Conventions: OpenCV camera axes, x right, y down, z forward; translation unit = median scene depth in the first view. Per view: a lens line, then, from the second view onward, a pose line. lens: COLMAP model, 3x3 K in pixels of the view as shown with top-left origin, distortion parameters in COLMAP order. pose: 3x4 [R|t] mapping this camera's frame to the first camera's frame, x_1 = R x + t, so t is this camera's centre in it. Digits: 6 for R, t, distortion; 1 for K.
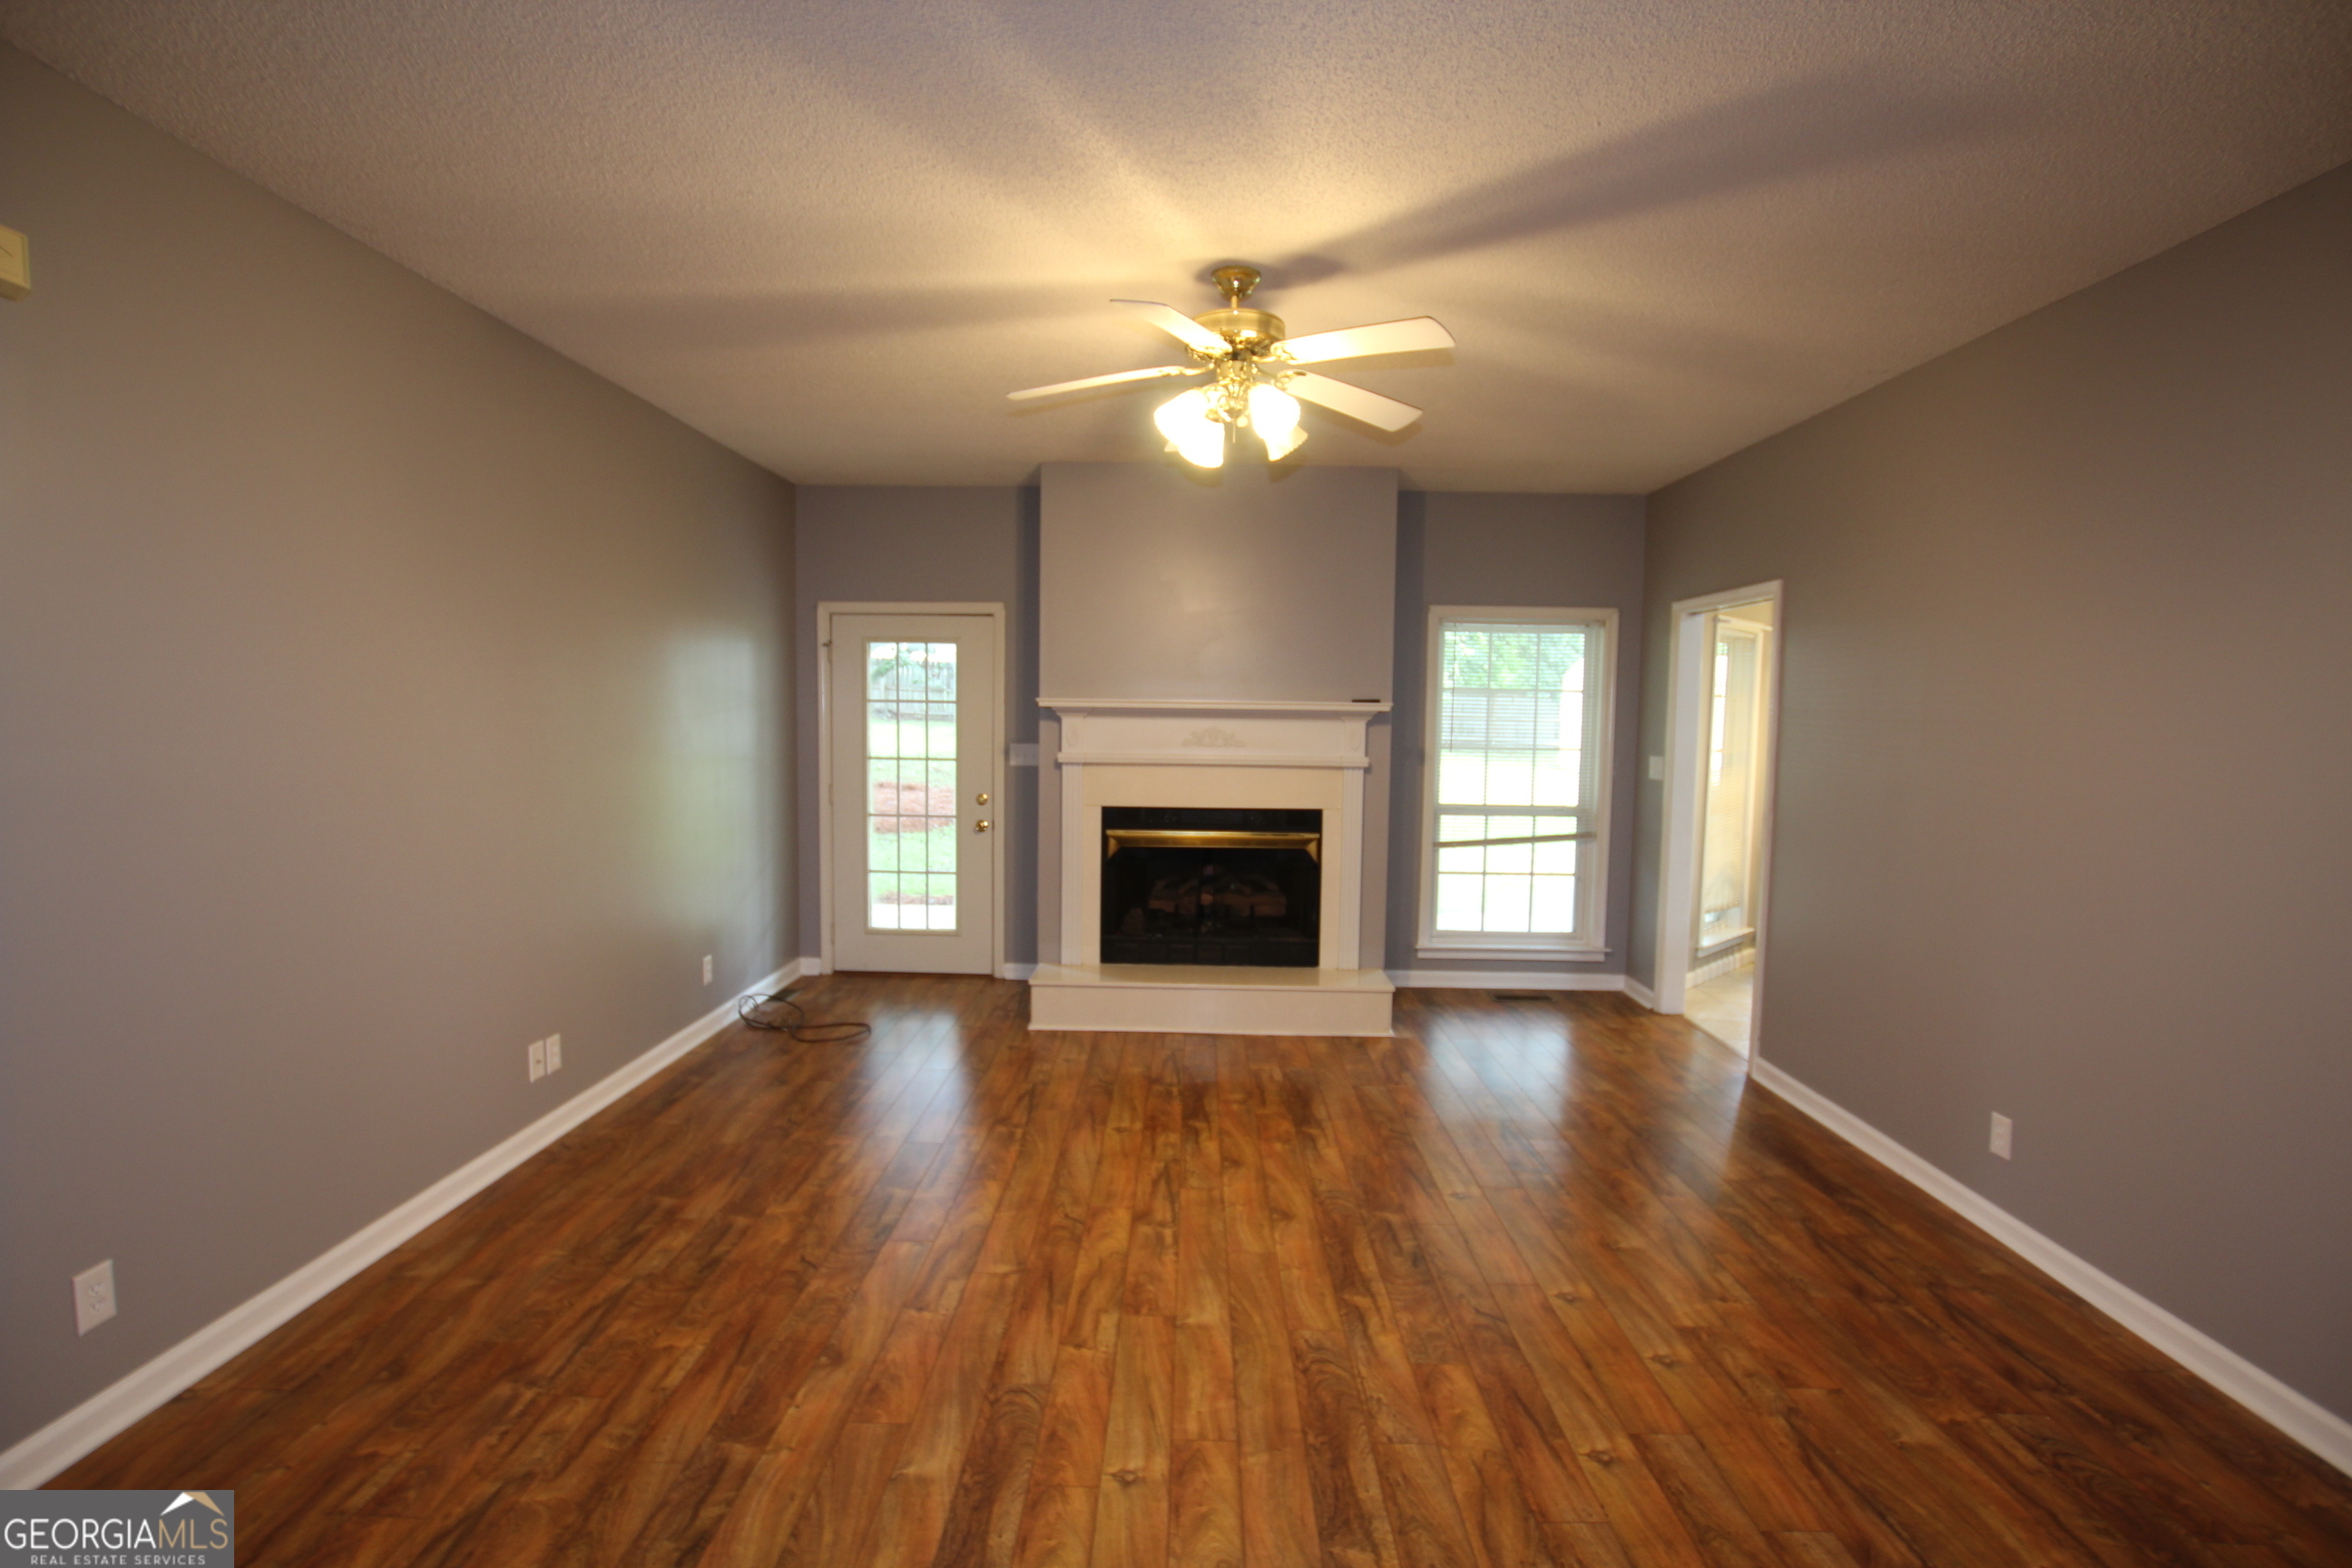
lens RADIAL K [[1088.8, 0, 1177.2], [0, 1088.8, 795.3], [0, 0, 1]] dist [-0.030091, 0.001997]
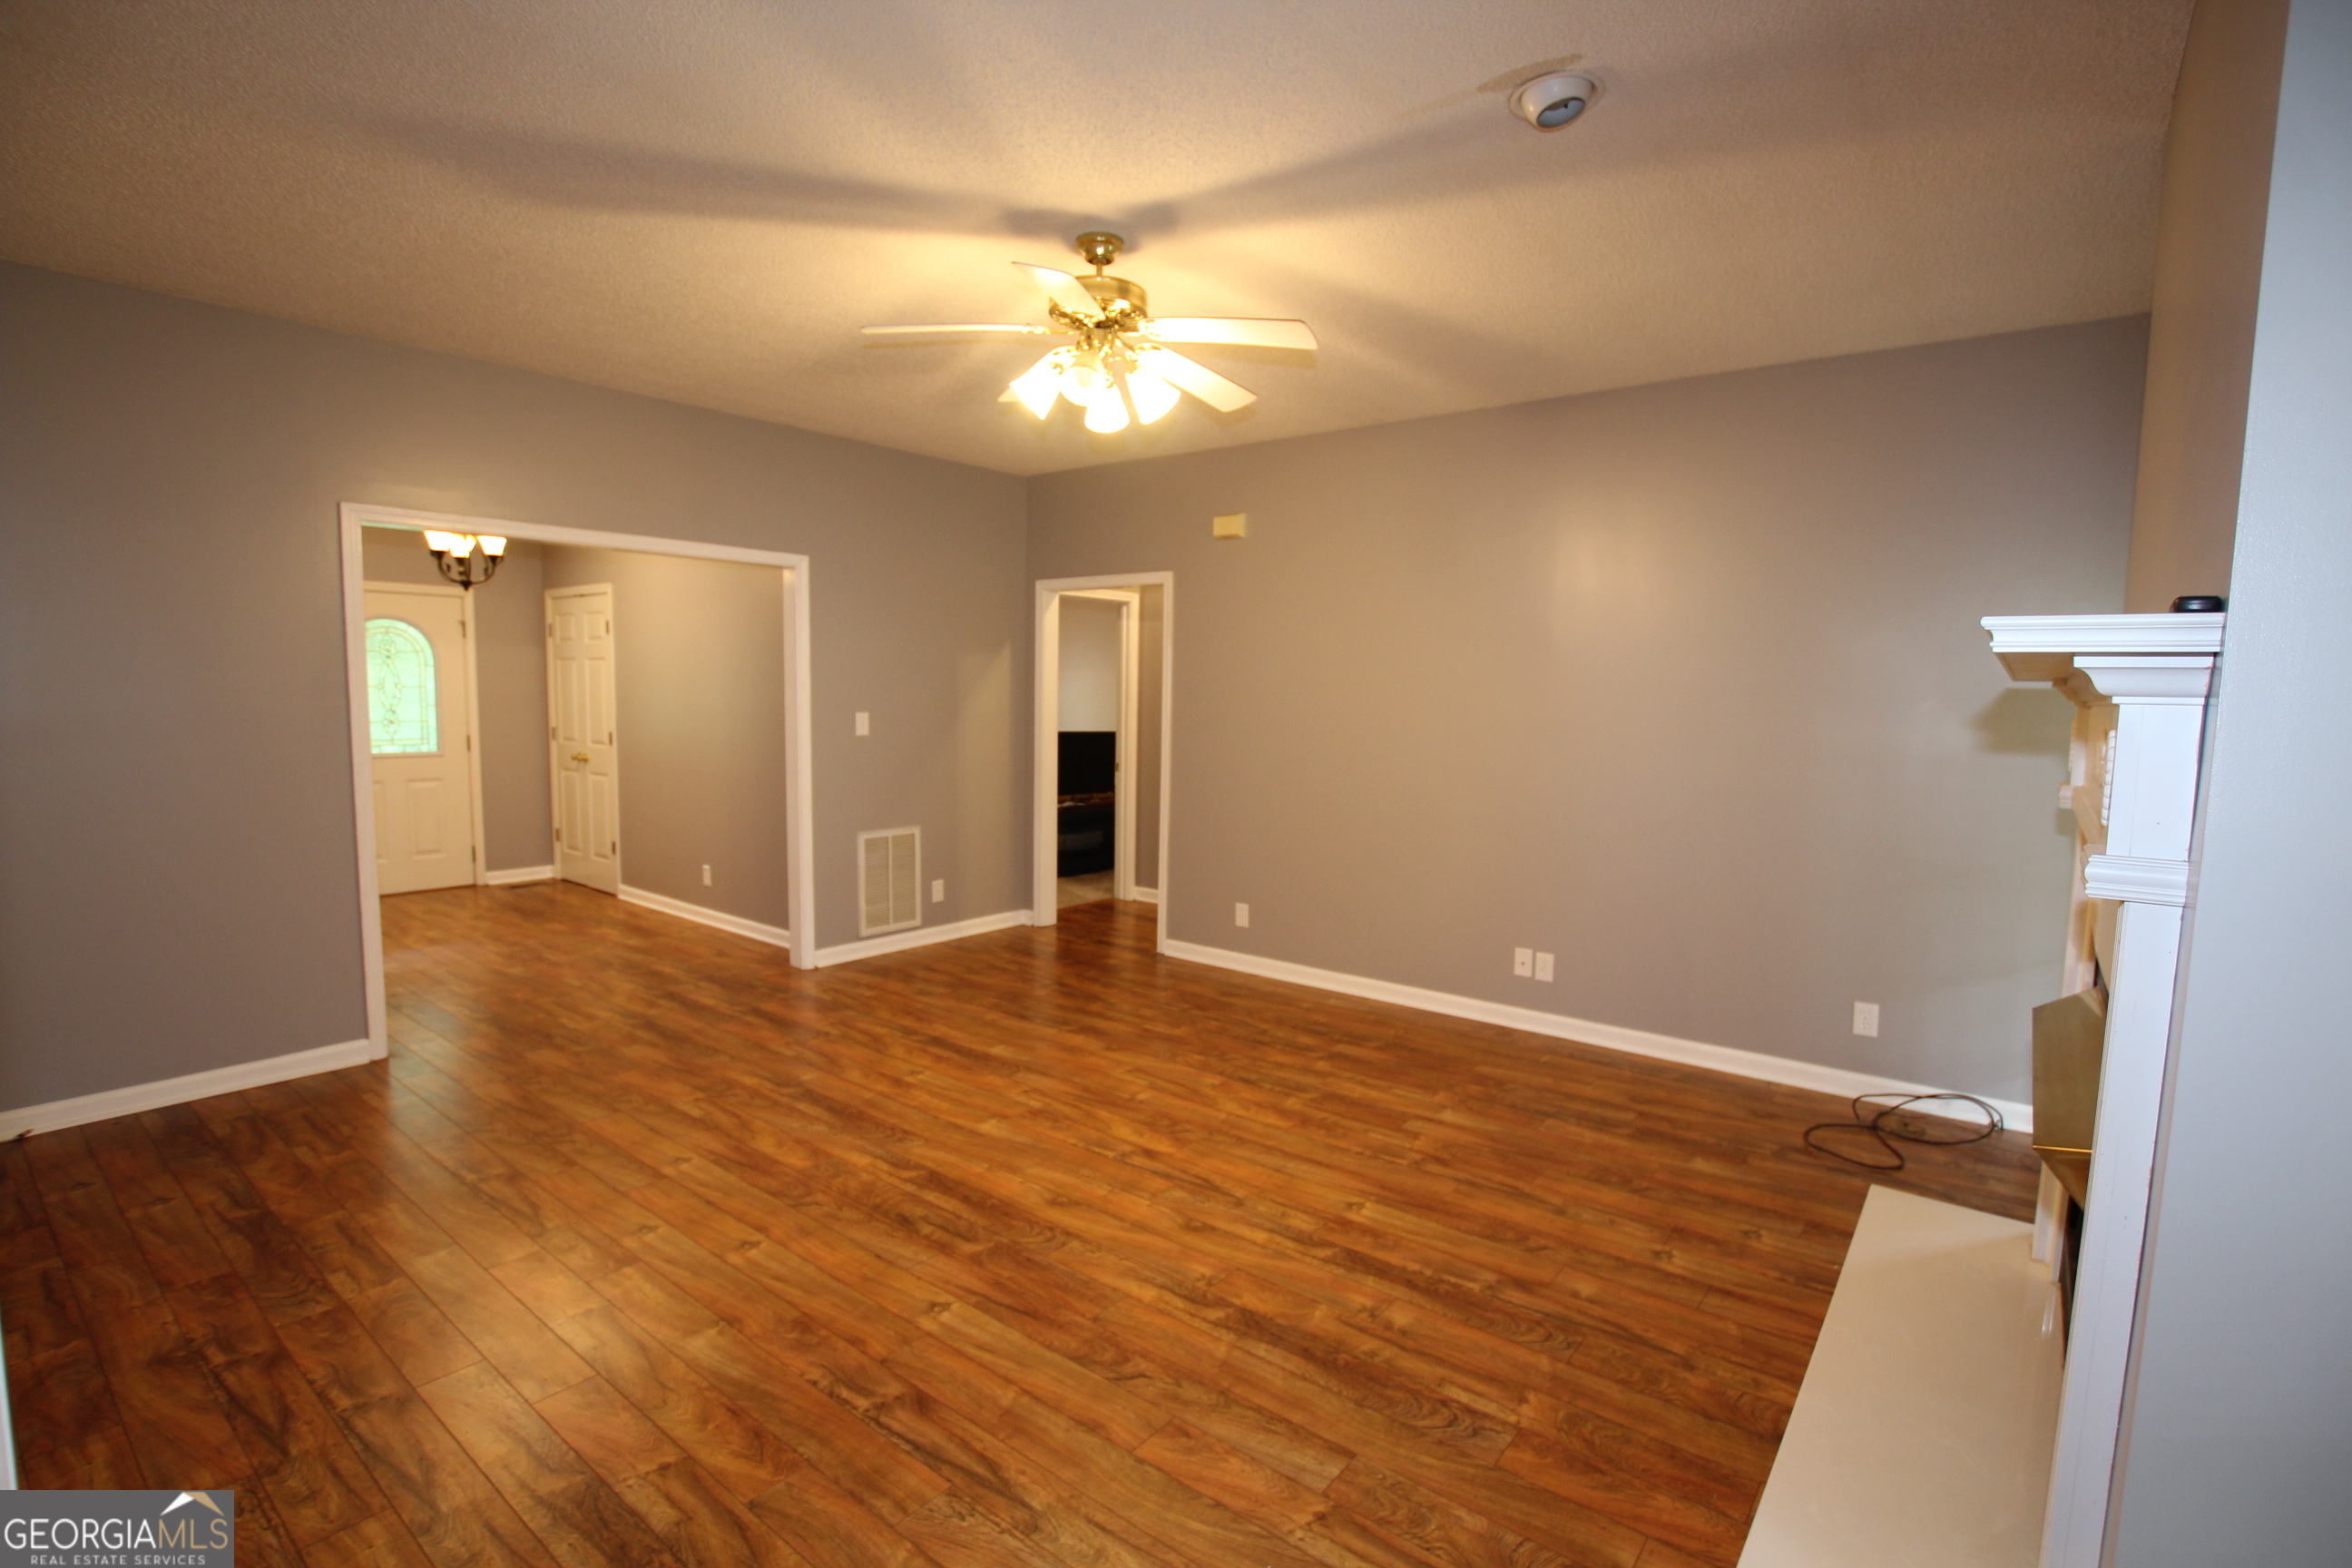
lens RADIAL K [[1088.8, 0, 1177.2], [0, 1088.8, 795.3], [0, 0, 1]] dist [-0.030091, 0.001997]
pose [[-0.610084, 0.050944, -0.790697, 0.858299], [-0.084349, 0.988084, 0.128743, -0.108081], [0.787834, 0.145239, -0.598517, 1.785144]]
